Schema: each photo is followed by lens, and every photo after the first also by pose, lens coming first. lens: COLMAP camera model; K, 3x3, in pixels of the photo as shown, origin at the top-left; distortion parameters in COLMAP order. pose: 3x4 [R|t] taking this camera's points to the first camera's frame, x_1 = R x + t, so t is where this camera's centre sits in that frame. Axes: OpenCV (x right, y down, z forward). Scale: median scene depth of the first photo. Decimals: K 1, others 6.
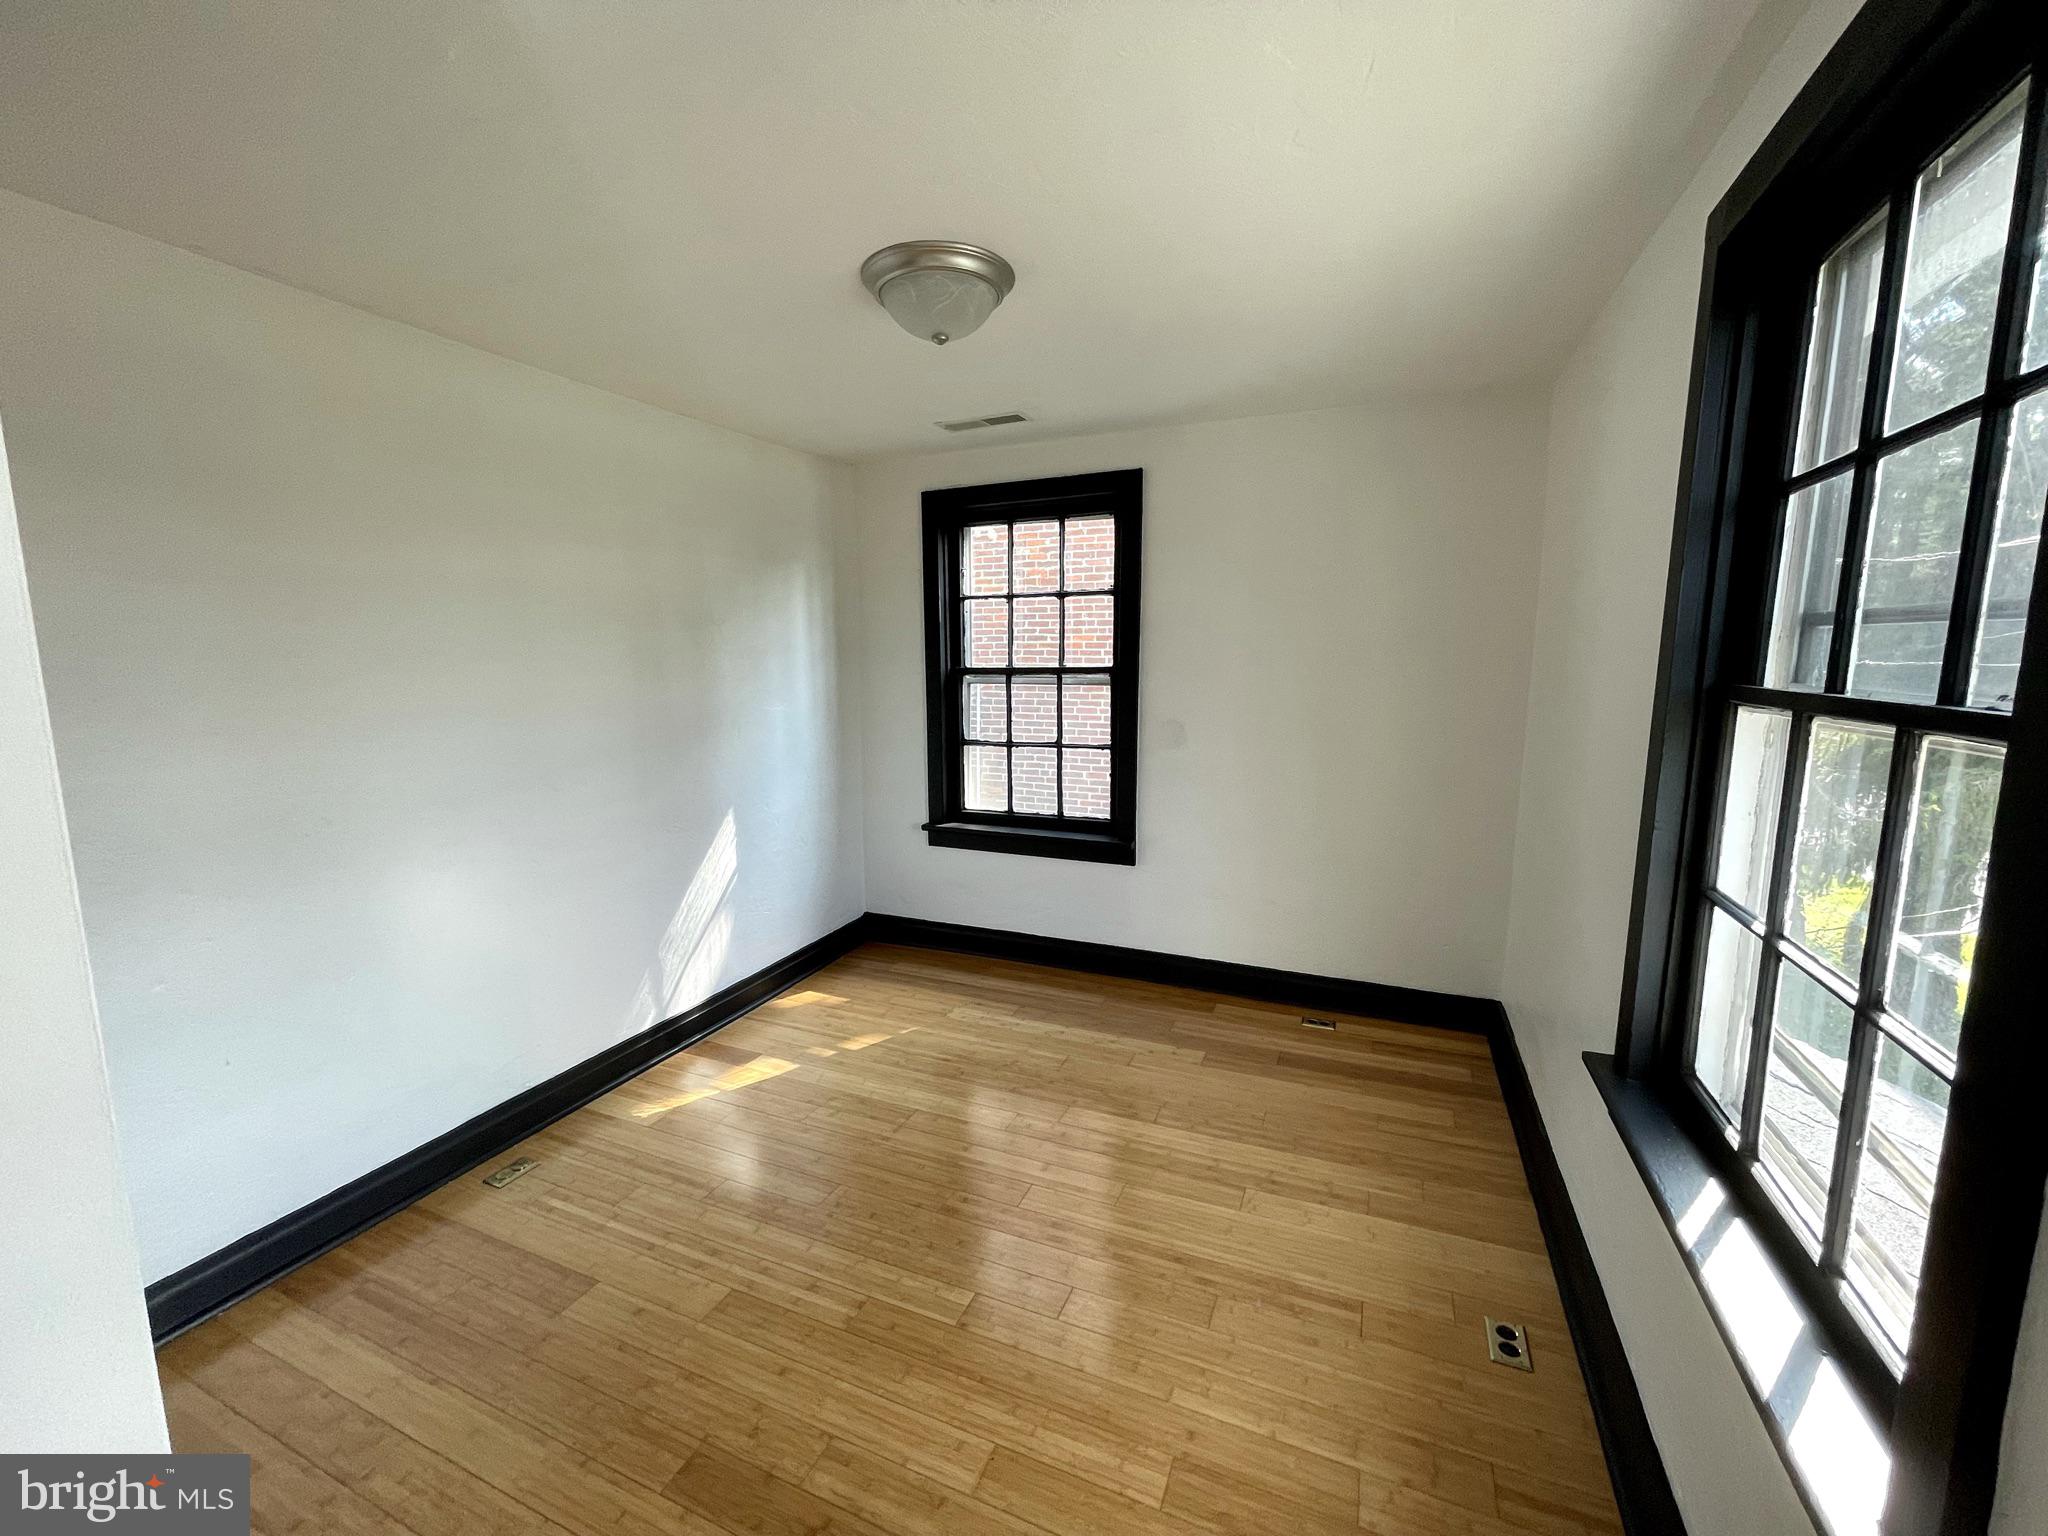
lens RADIAL K [[823.5, 0, 1025.3], [0, 823.5, 772.7], [0, 0, 1]] dist [0.003704, 0.000569]
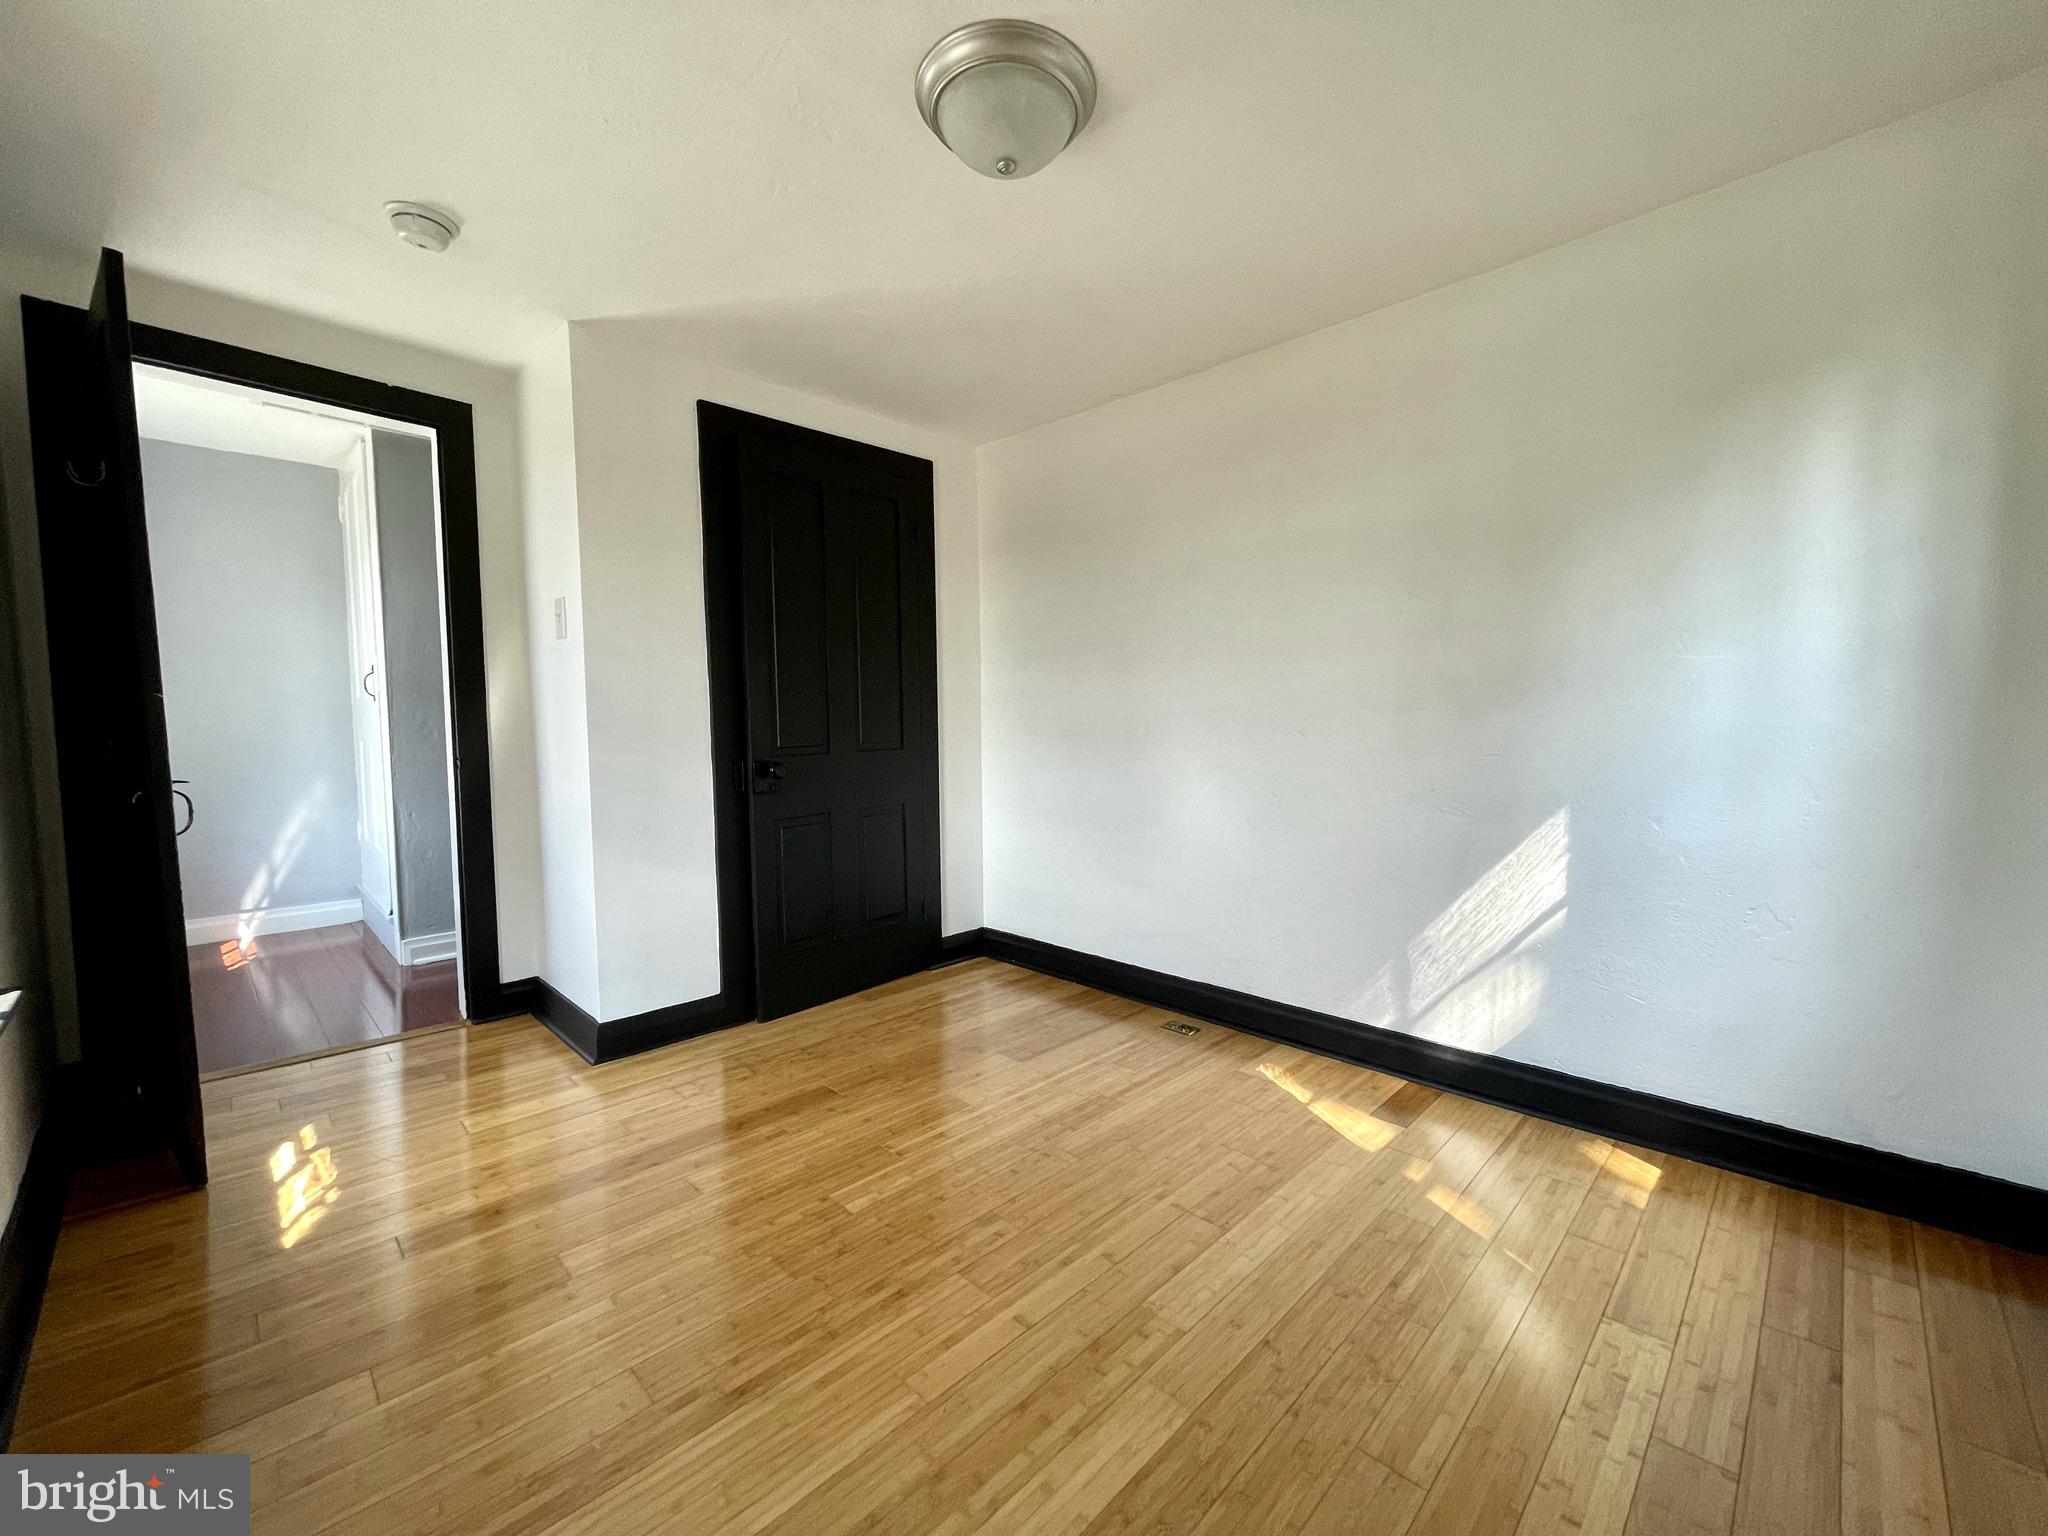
lens RADIAL K [[823.5, 0, 1026.6], [0, 823.5, 767.1], [0, 0, 1]] dist [0.003704, 0.000569]
pose [[-0.363057, 0.061168, -0.929757, 0.464488], [-0.121795, 0.986166, 0.112439, -0.012105], [0.923773, 0.154062, -0.350584, 0.915299]]
